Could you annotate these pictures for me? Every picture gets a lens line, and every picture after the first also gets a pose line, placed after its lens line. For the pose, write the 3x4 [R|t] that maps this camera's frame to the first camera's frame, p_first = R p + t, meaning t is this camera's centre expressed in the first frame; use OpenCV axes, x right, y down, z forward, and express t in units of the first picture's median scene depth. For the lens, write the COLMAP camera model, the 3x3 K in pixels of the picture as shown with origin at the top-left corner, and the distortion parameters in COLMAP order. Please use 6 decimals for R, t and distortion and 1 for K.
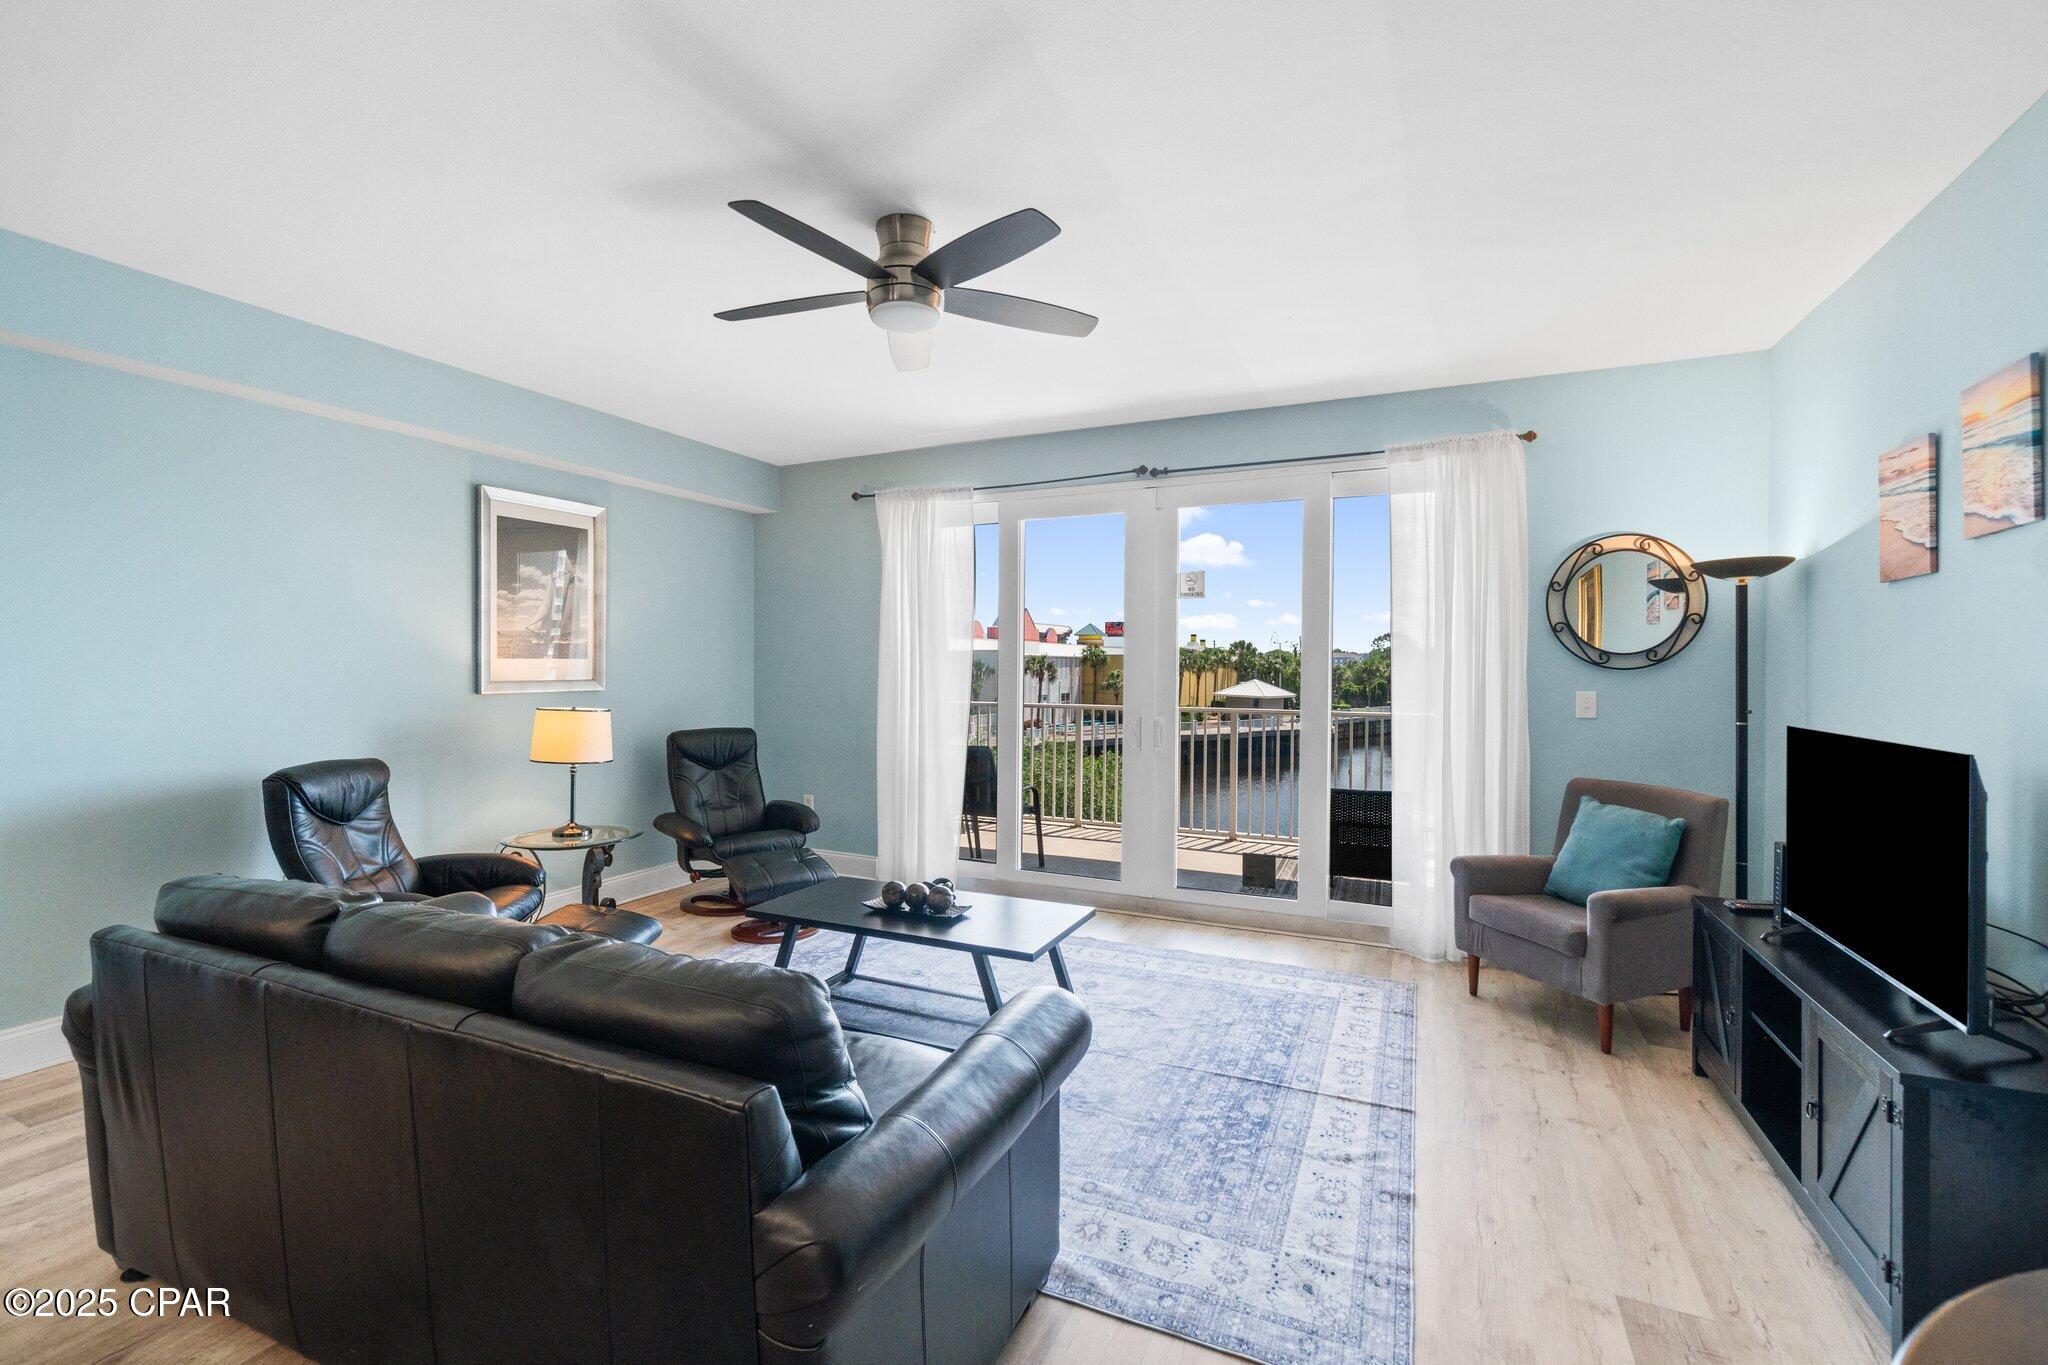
lens RADIAL K [[881.9, 0, 1018.6], [0, 881.9, 668.2], [0, 0, 1]] dist [0.001683, 0.000511]
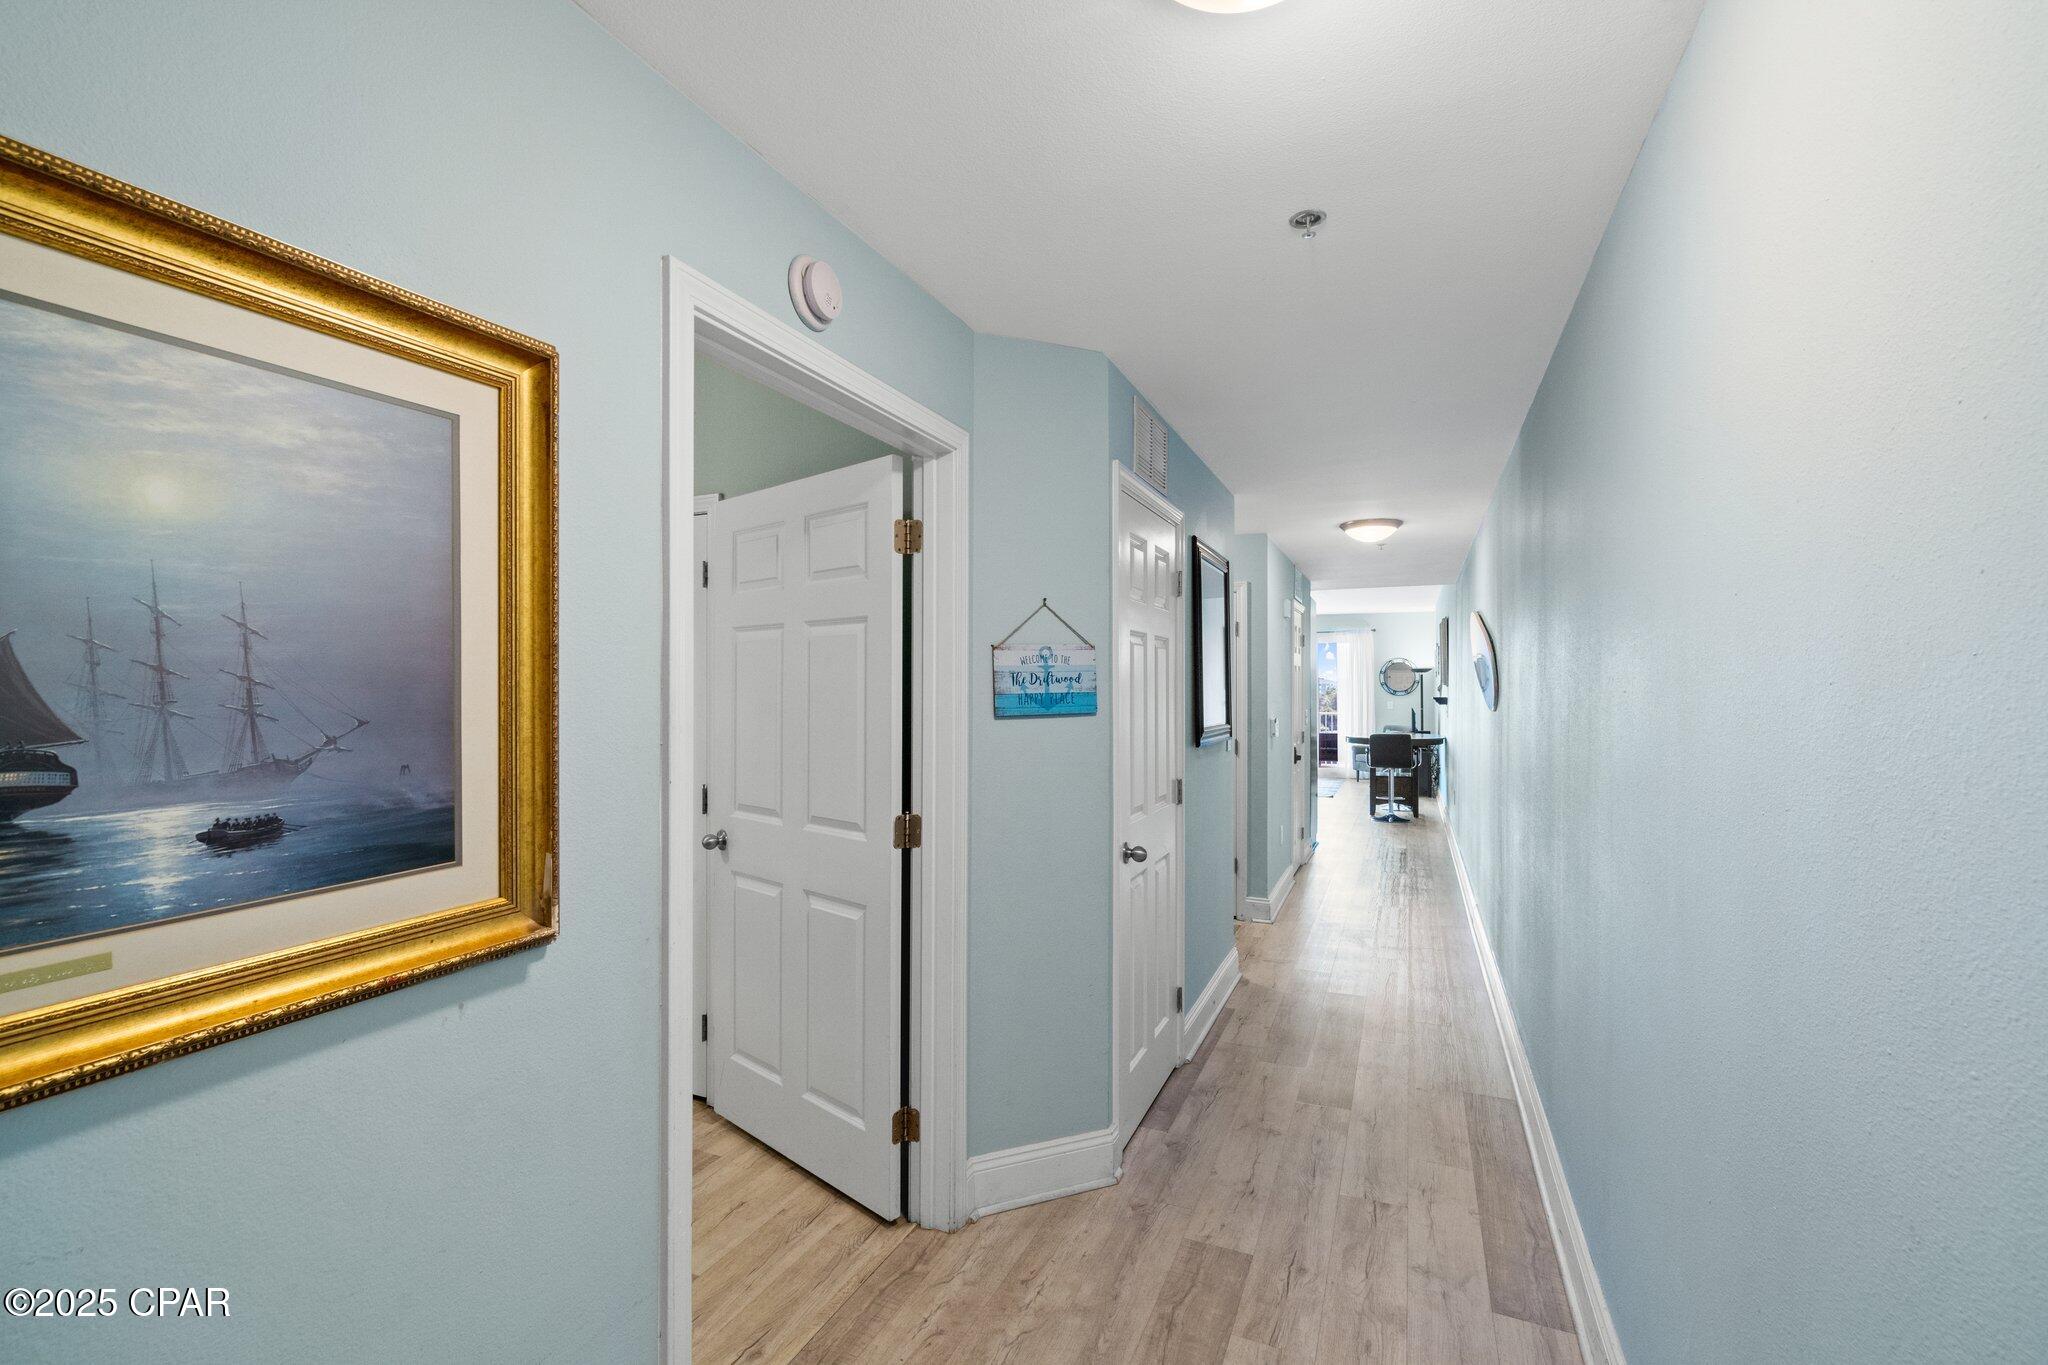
lens RADIAL K [[884.1, 0, 1015.7], [0, 884.1, 683.8], [0, 0, 1]] dist [-0.004184, 0.000080]
pose [[0.999922, -0.002750, 0.012176, -1.015331], [0.002780, 0.999993, -0.002386, -0.047829], [-0.012170, 0.002419, 0.999923, -2.824665]]
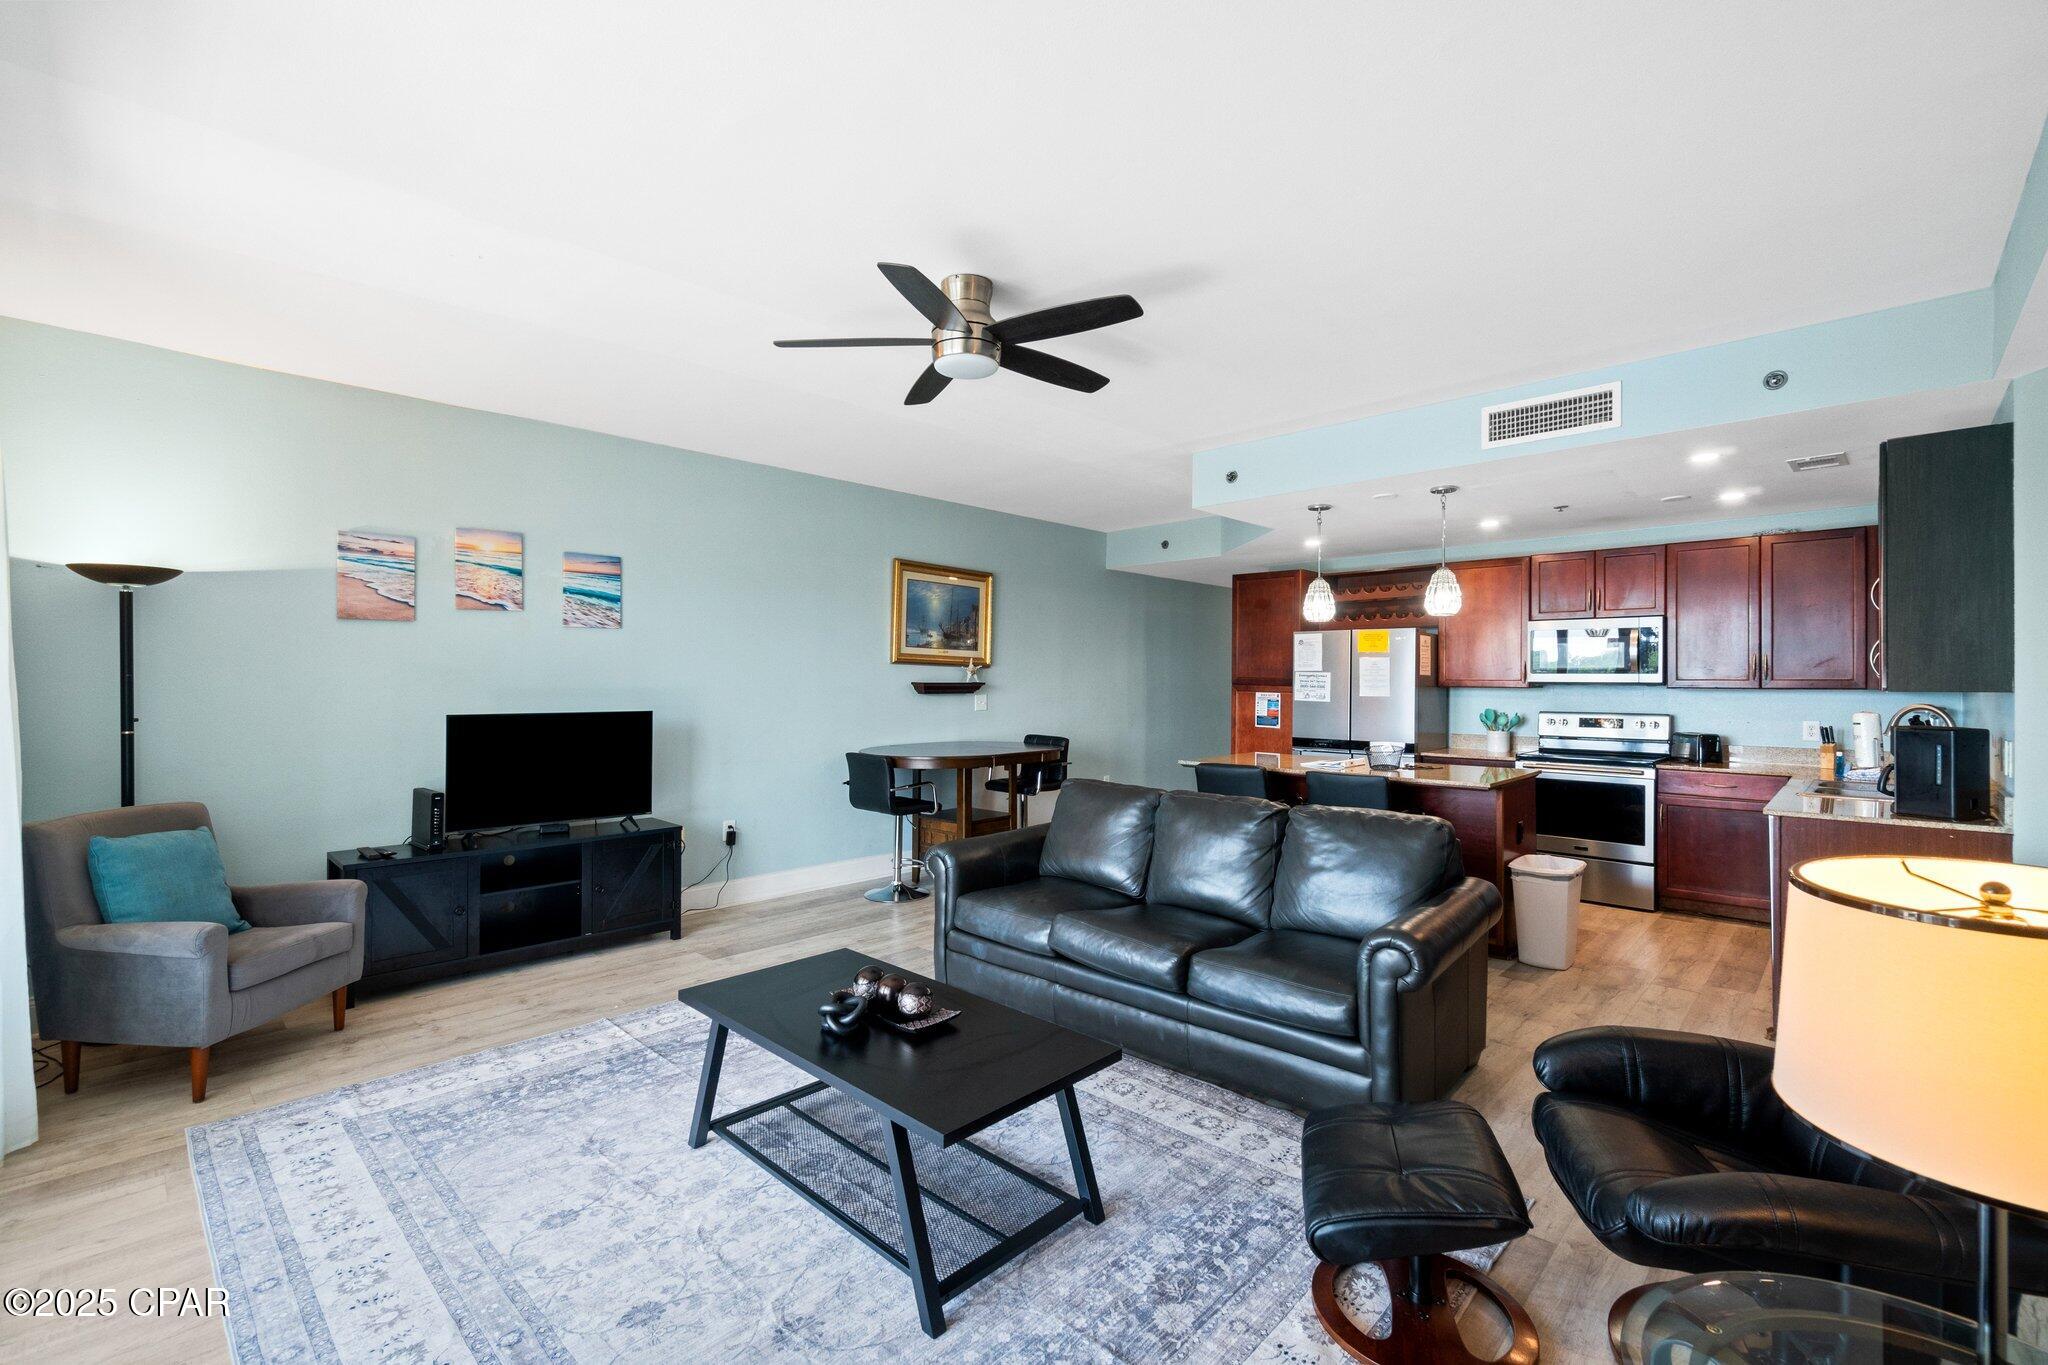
lens RADIAL K [[884.1, 0, 1015.7], [0, 884.1, 683.8], [0, 0, 1]] dist [-0.004184, 0.000080]
pose [[-0.944049, -0.005138, 0.329765, -0.416238], [-0.004323, 0.999986, 0.003204, 0.000954], [-0.329777, 0.001599, -0.944058, 1.525973]]
